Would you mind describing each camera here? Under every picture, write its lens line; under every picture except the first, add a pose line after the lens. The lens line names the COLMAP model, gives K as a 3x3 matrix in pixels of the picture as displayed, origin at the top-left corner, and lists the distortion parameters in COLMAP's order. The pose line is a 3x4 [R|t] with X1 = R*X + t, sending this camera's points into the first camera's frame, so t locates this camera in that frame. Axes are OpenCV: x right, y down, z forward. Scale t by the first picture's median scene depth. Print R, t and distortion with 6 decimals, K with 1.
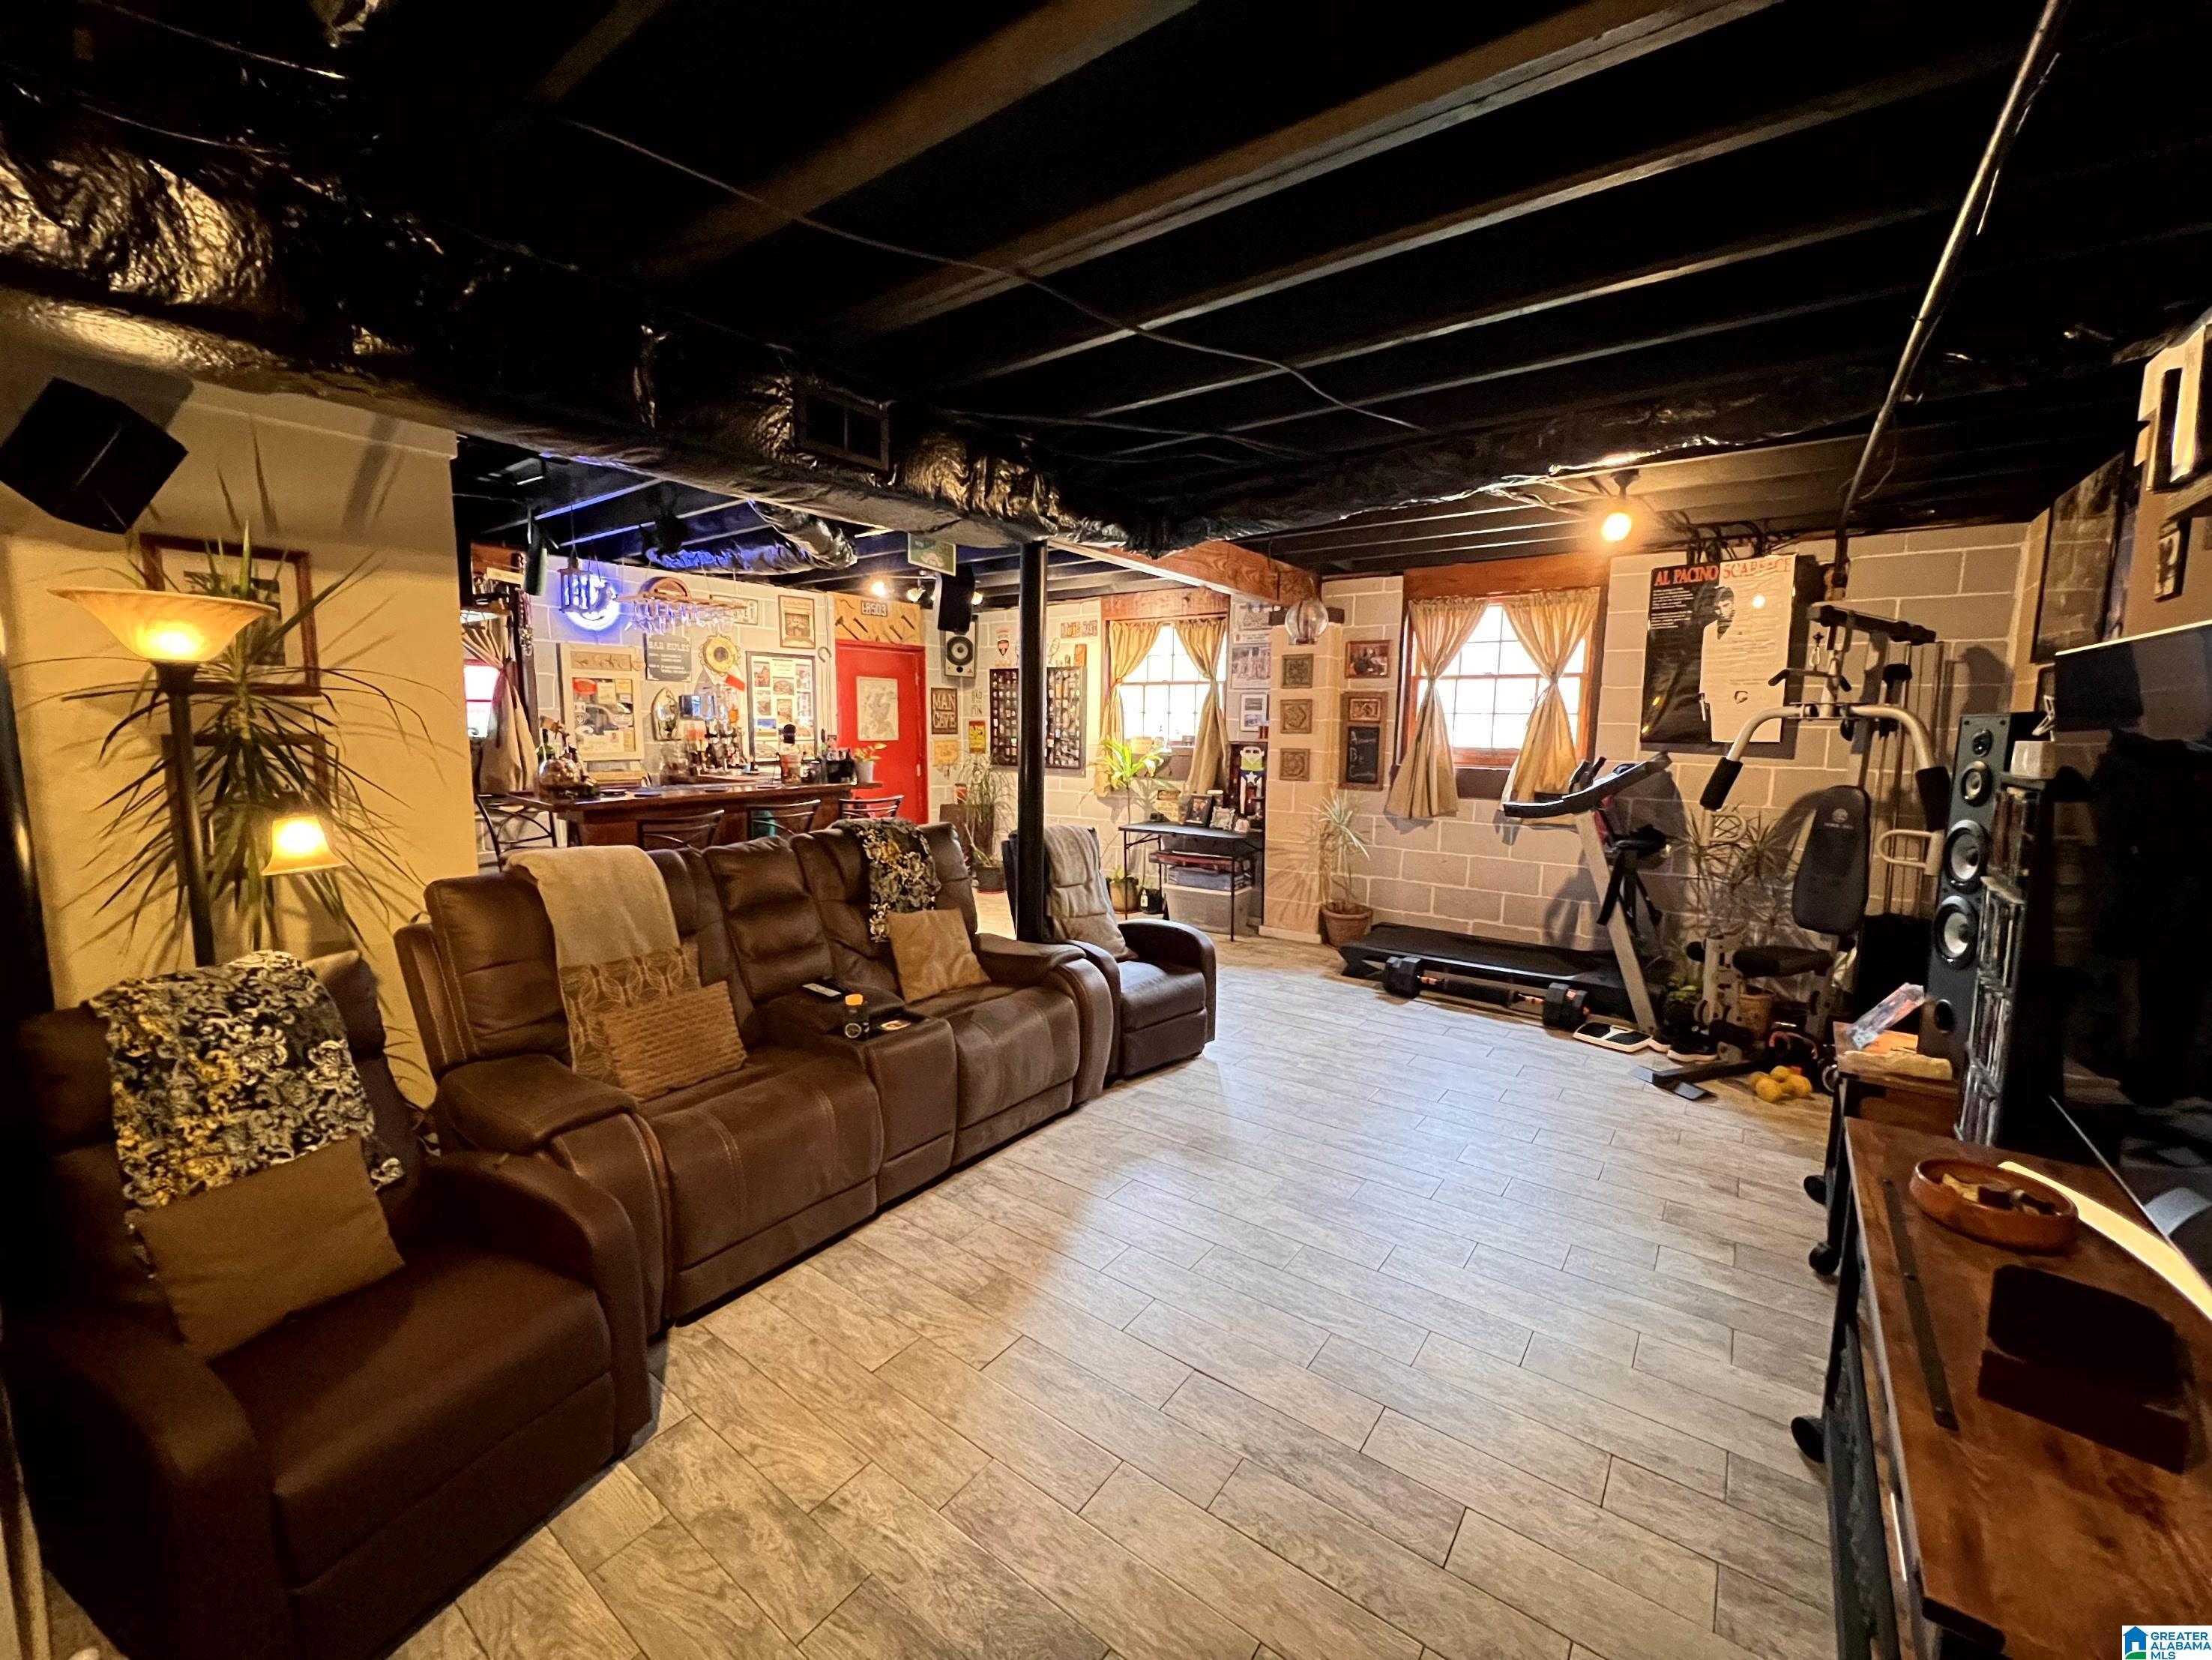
lens RADIAL K [[889.1, 0, 1097.5], [0, 889.1, 828.5], [0, 0, 1]] dist [-0.003643, 0.000377]
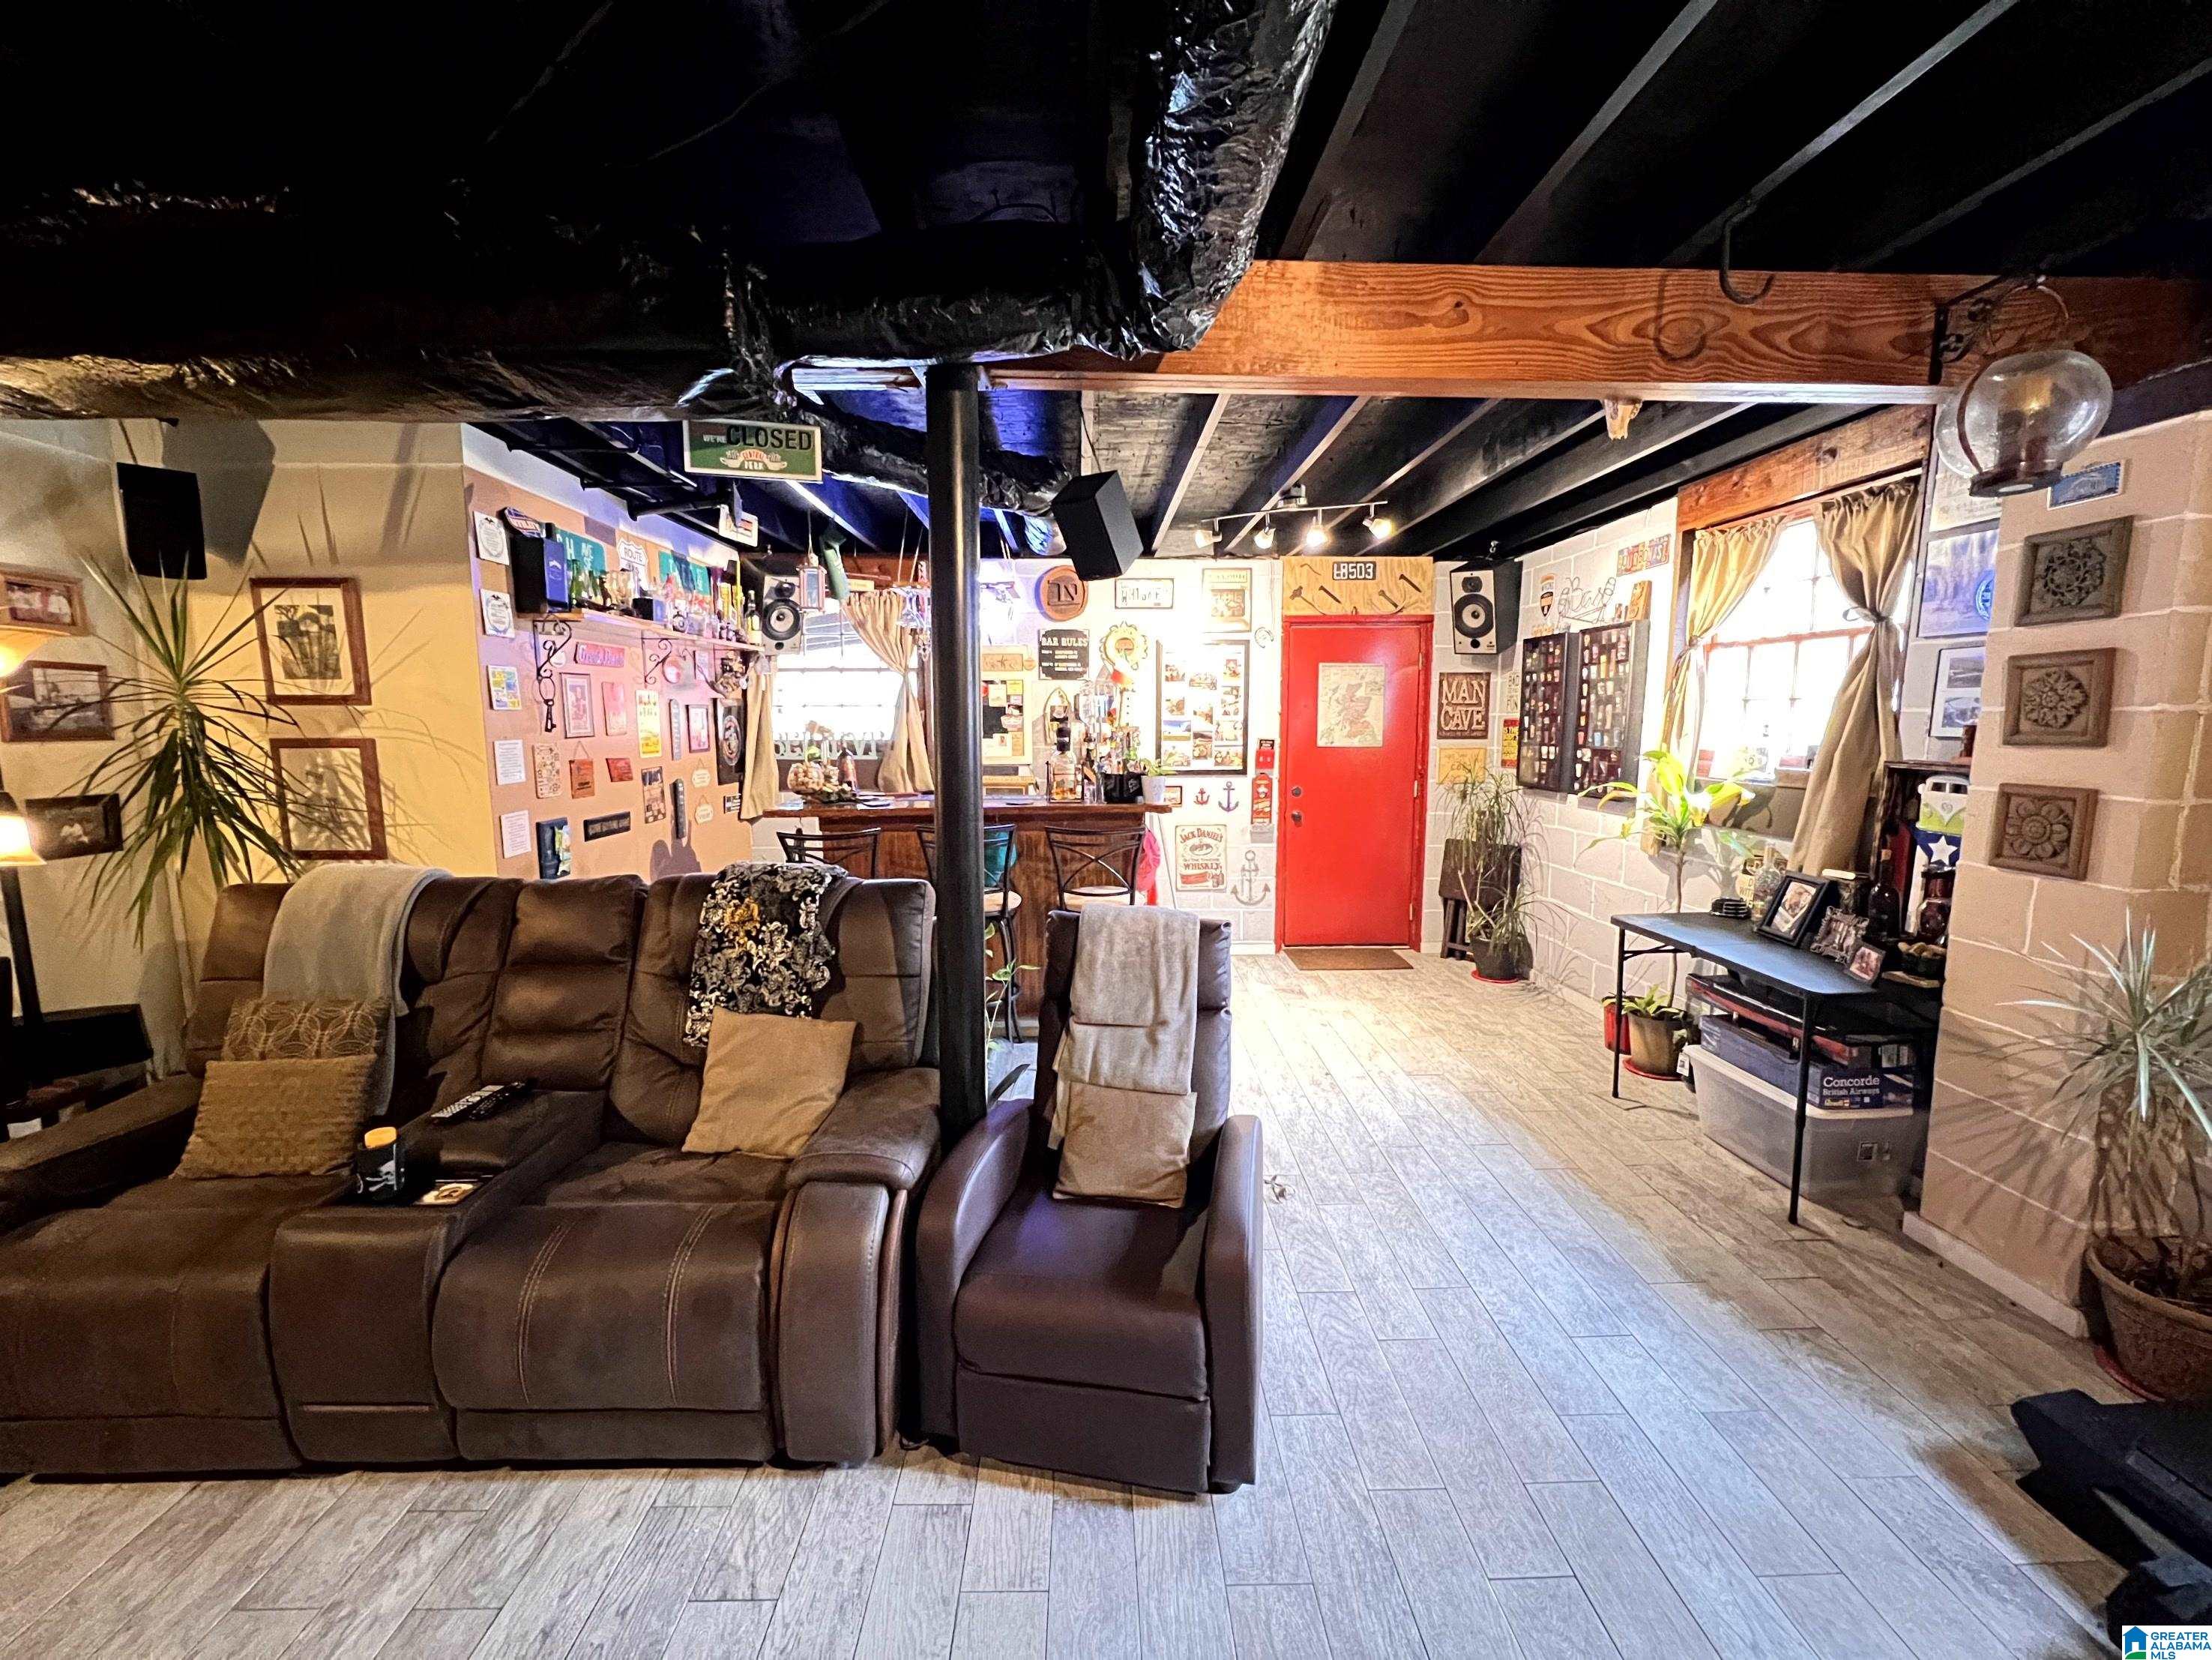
lens RADIAL K [[889.1, 0, 1103.6], [0, 889.1, 825.9], [0, 0, 1]] dist [-0.003643, 0.000377]
pose [[0.619468, 0.082876, -0.780635, 0.261127], [-0.086148, 0.995583, 0.037333, -0.052345], [0.780280, 0.044123, 0.623872, 0.454795]]
